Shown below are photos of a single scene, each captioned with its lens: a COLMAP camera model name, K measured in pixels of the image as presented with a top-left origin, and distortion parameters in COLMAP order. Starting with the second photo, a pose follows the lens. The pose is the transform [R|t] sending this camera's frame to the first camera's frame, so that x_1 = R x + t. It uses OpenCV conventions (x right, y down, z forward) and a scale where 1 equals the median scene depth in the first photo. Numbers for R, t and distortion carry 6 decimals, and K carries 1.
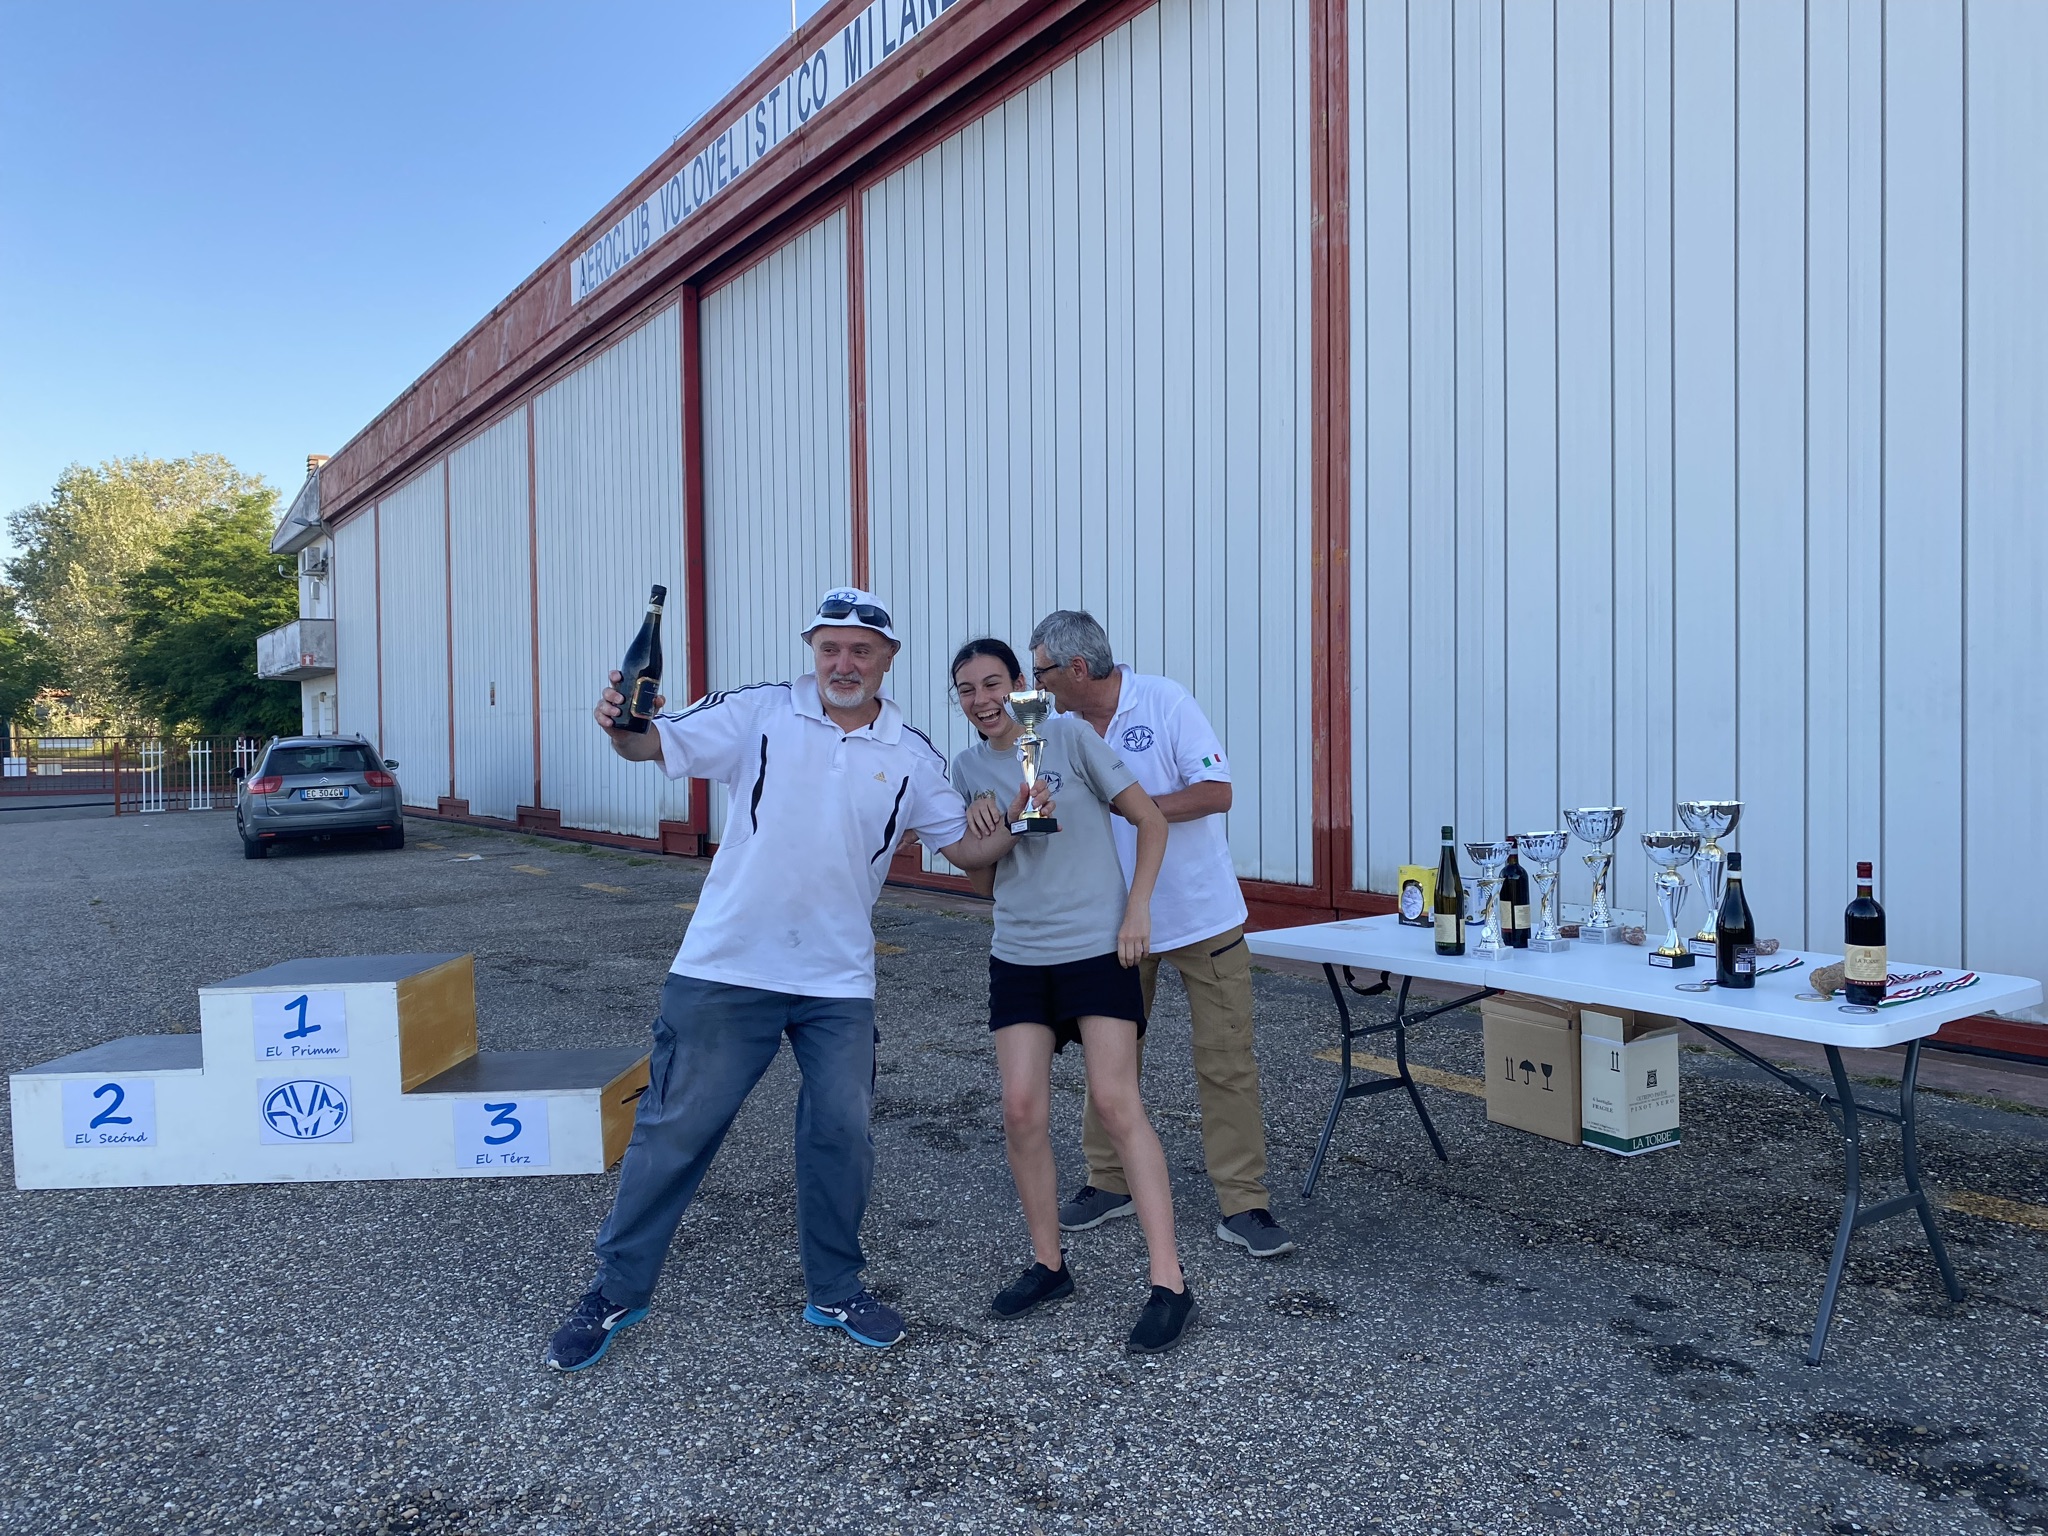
lens RADIAL K [[1564.2, 0, 1024.2], [0, 1564.2, 770.2], [0, 0, 1]] dist [0.011706, -0.002413]
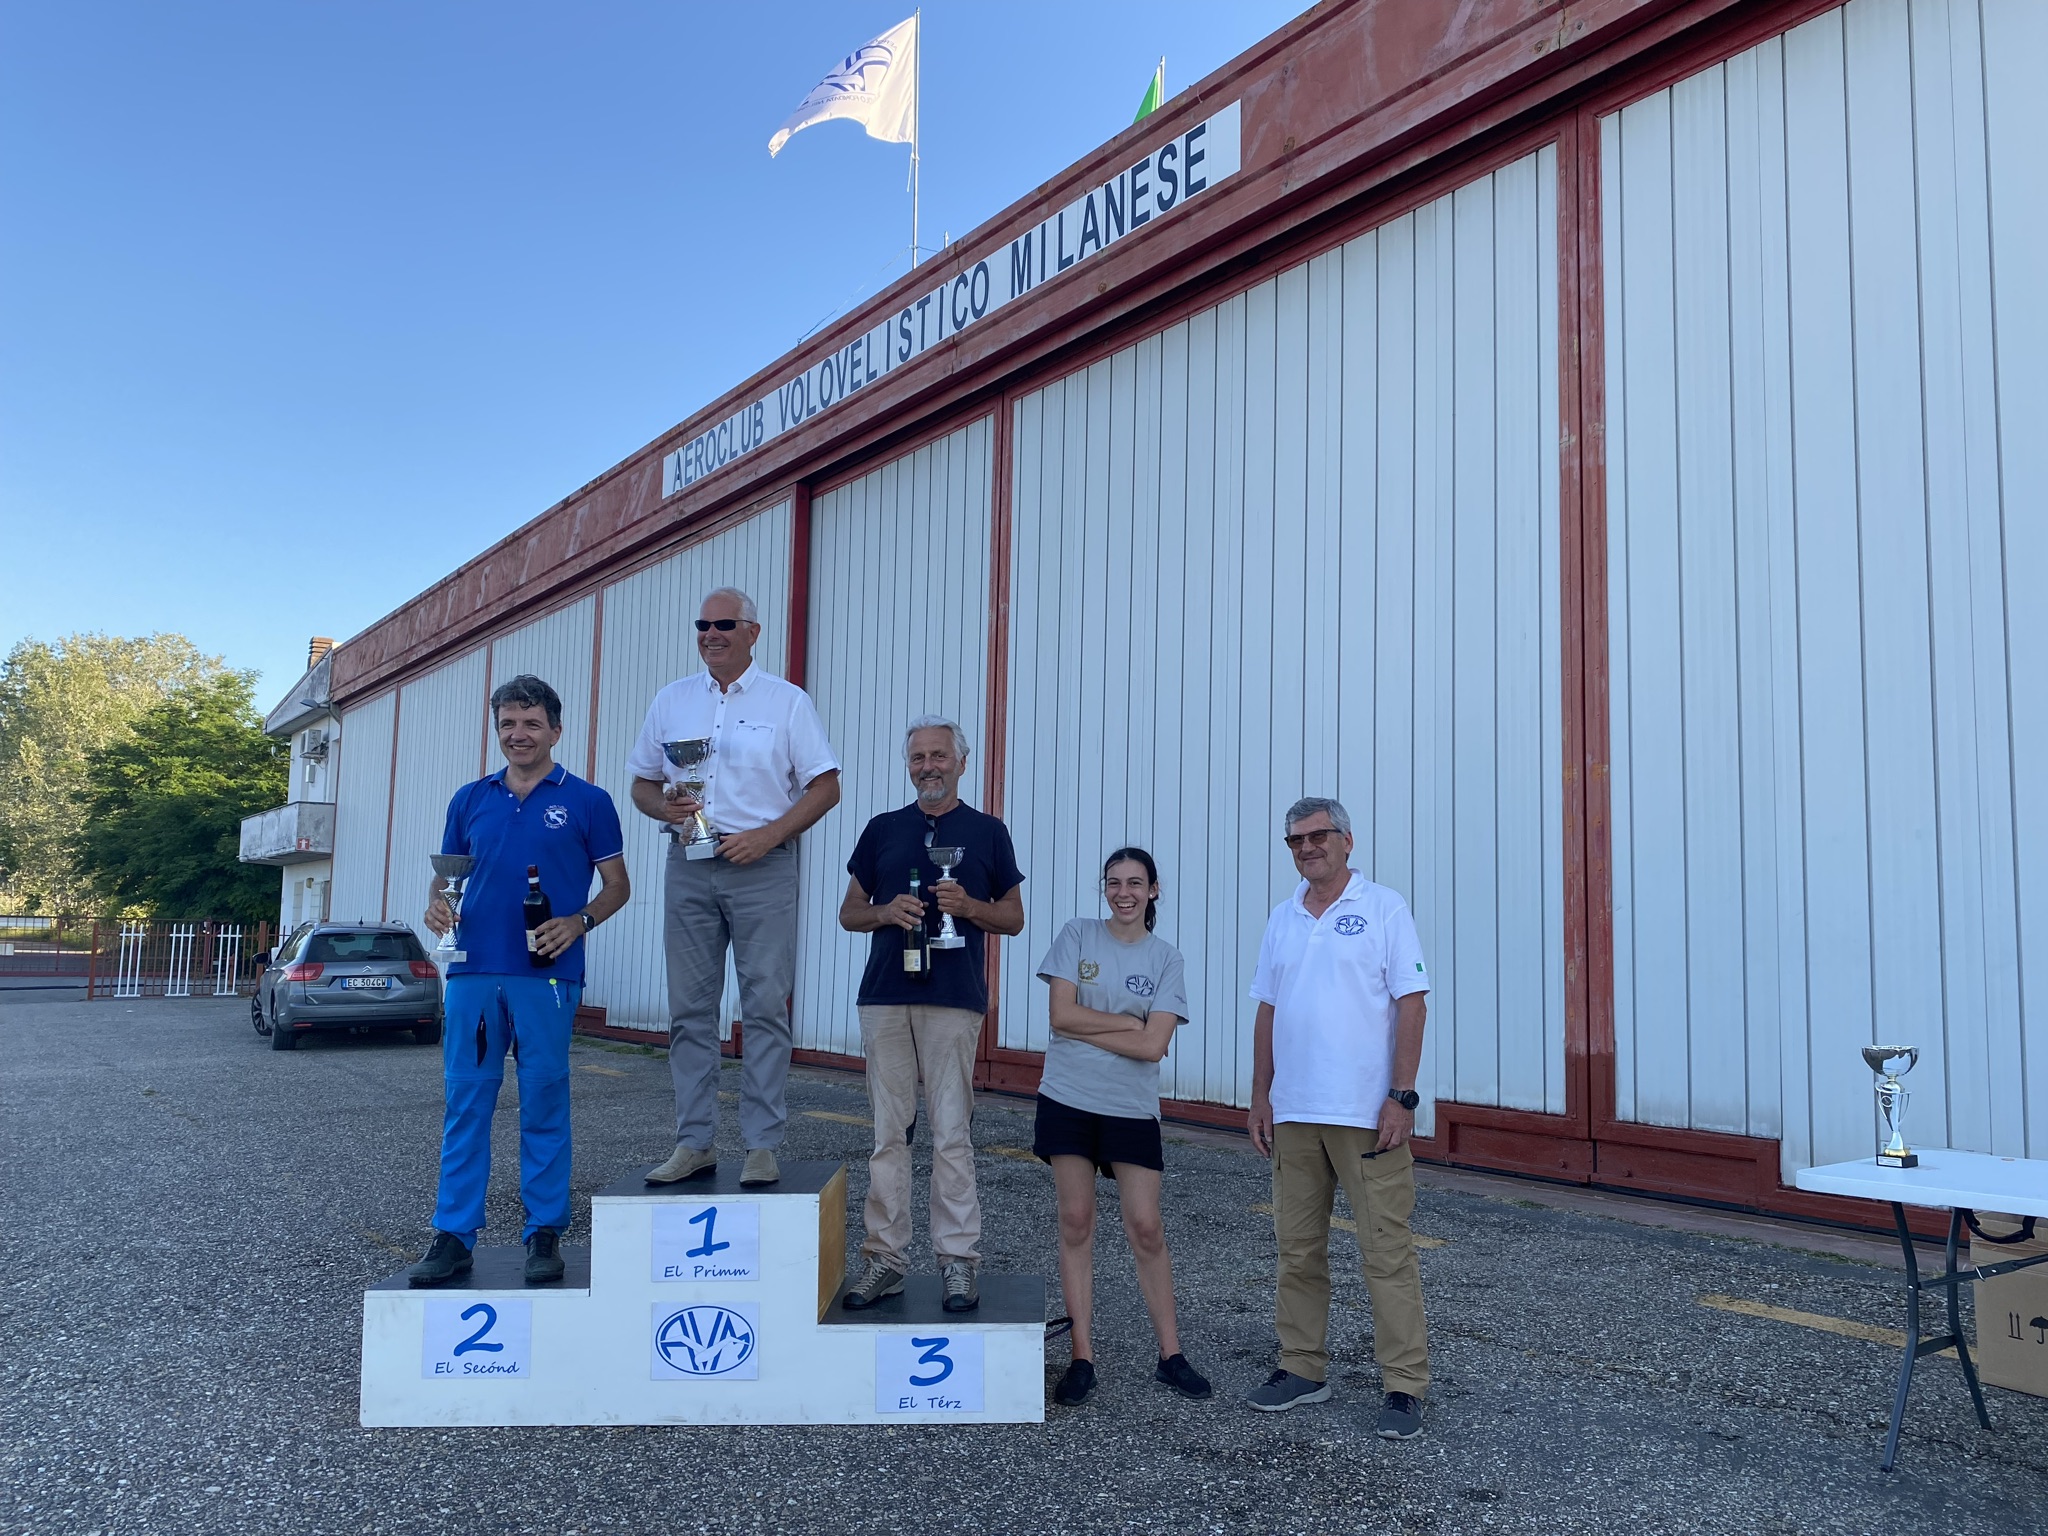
lens RADIAL K [[1562.0, 0, 1040.8], [0, 1562.0, 802.8], [0, 0, 1]] dist [0.032945, -0.036283]
pose [[0.998237, 0.038347, 0.045312, -0.105275], [-0.032880, 0.992732, -0.115771, 0.003931], [-0.049422, 0.114077, 0.992242, 0.025754]]
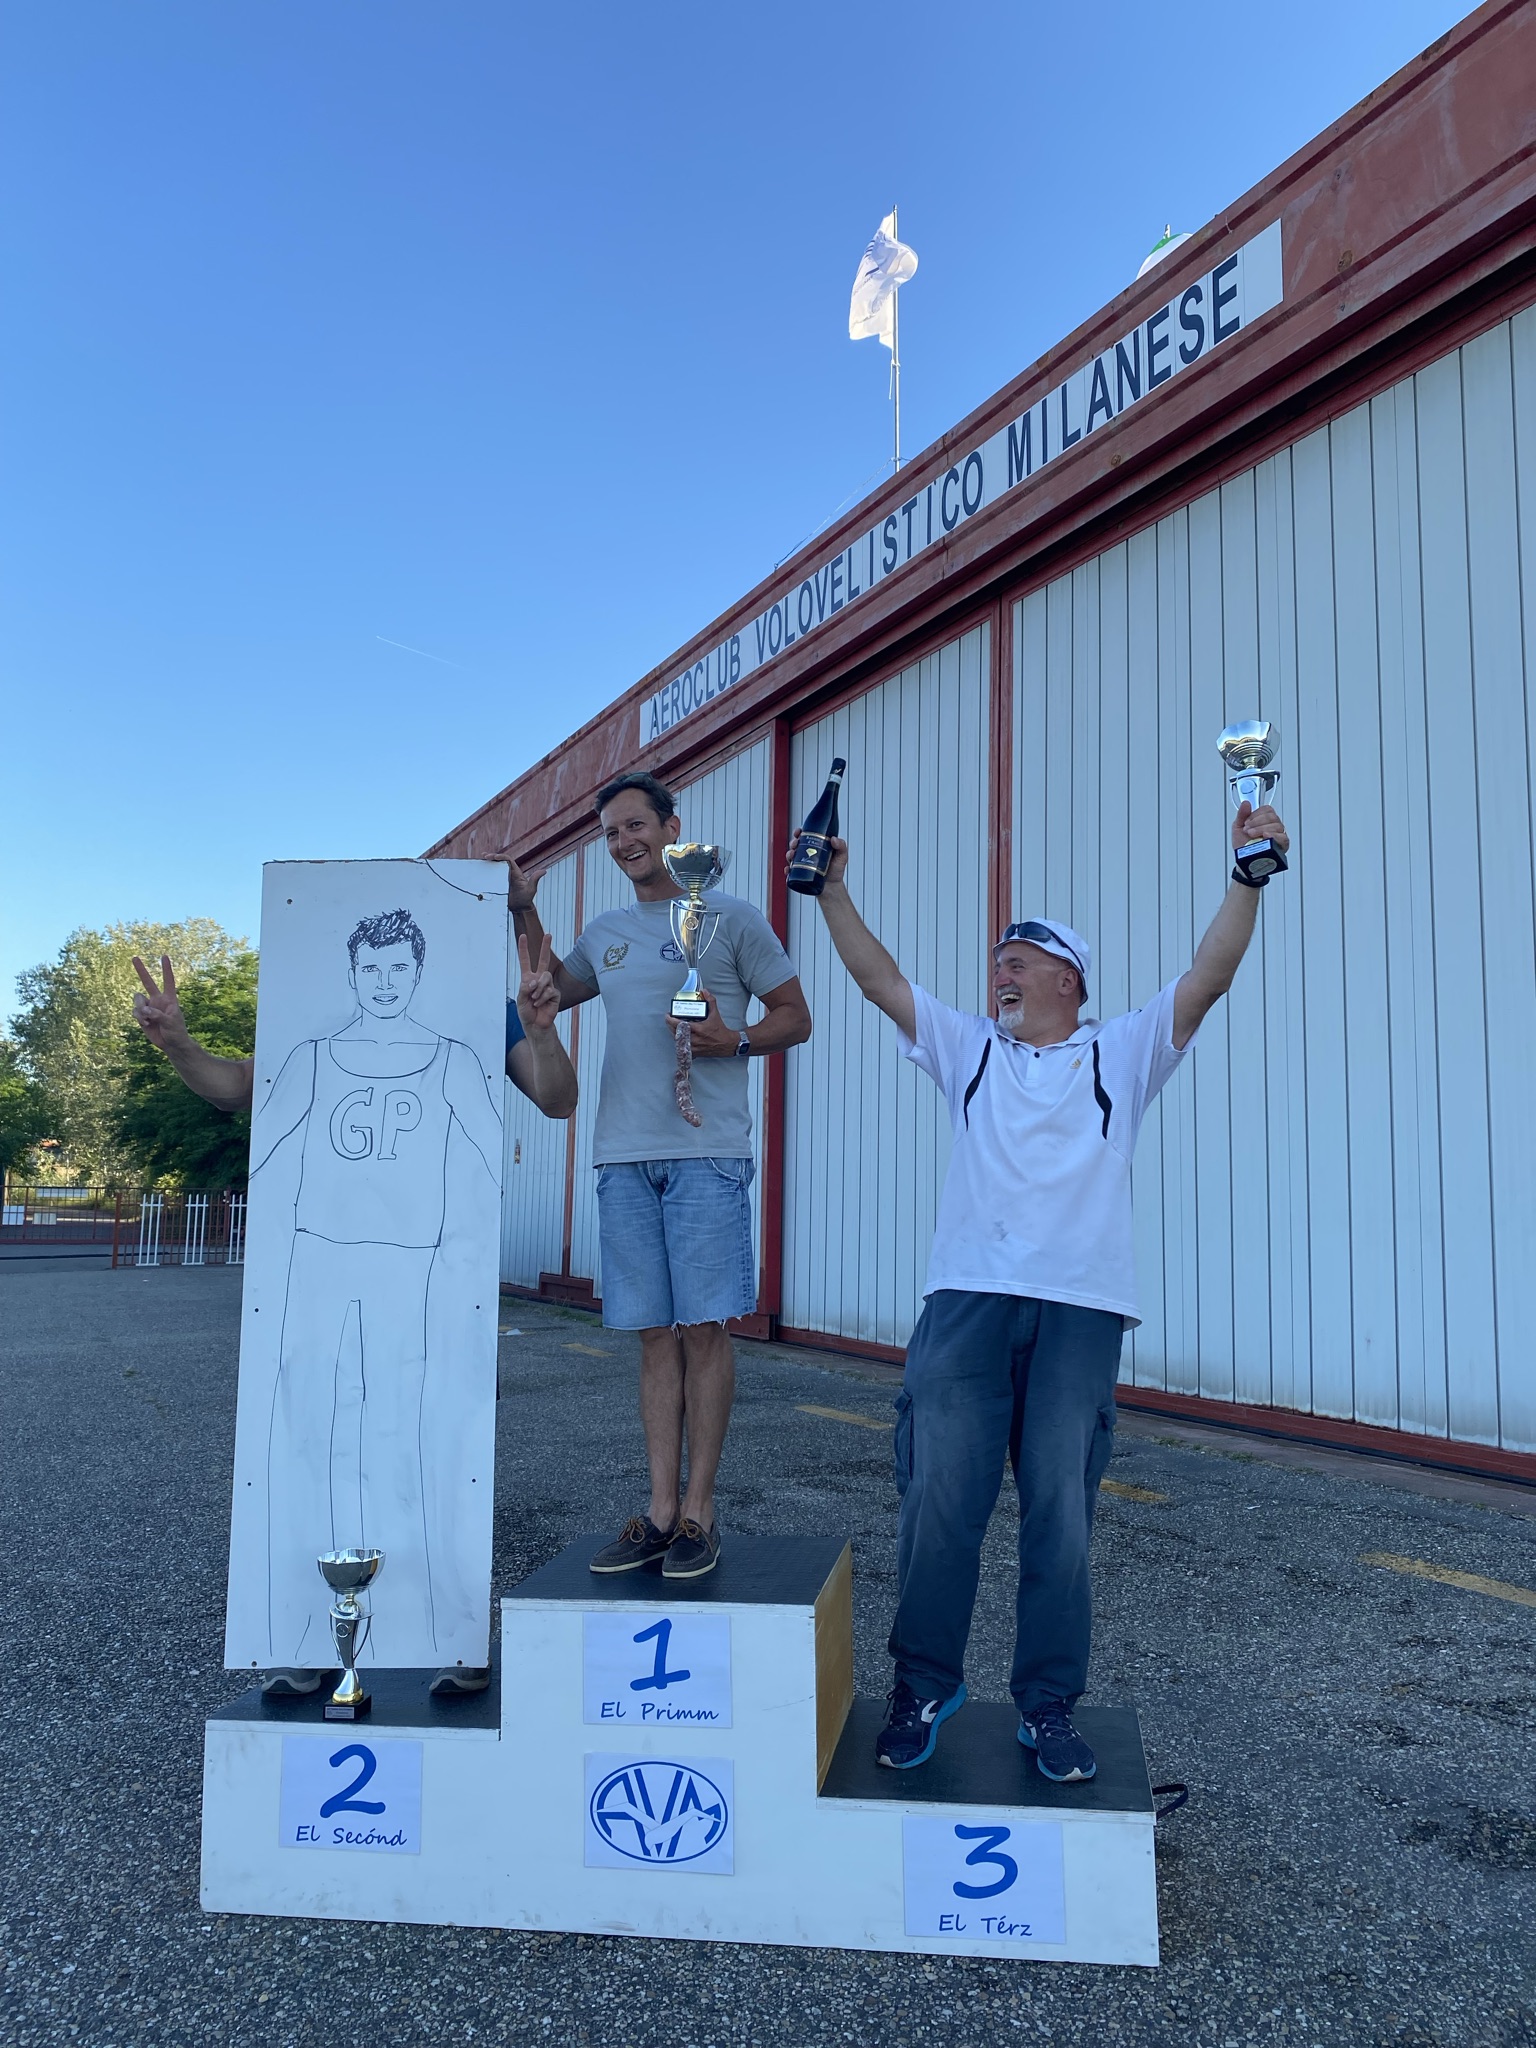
lens RADIAL K [[1557.1, 0, 795.0], [0, 1557.1, 1025.3], [0, 0, 1]] dist [0.044524, -0.042632]
pose [[0.994433, 0.014460, -0.104373, -0.112971], [-0.028586, 0.990414, -0.135144, -0.002909], [0.101418, 0.137375, 0.985313, 0.115375]]
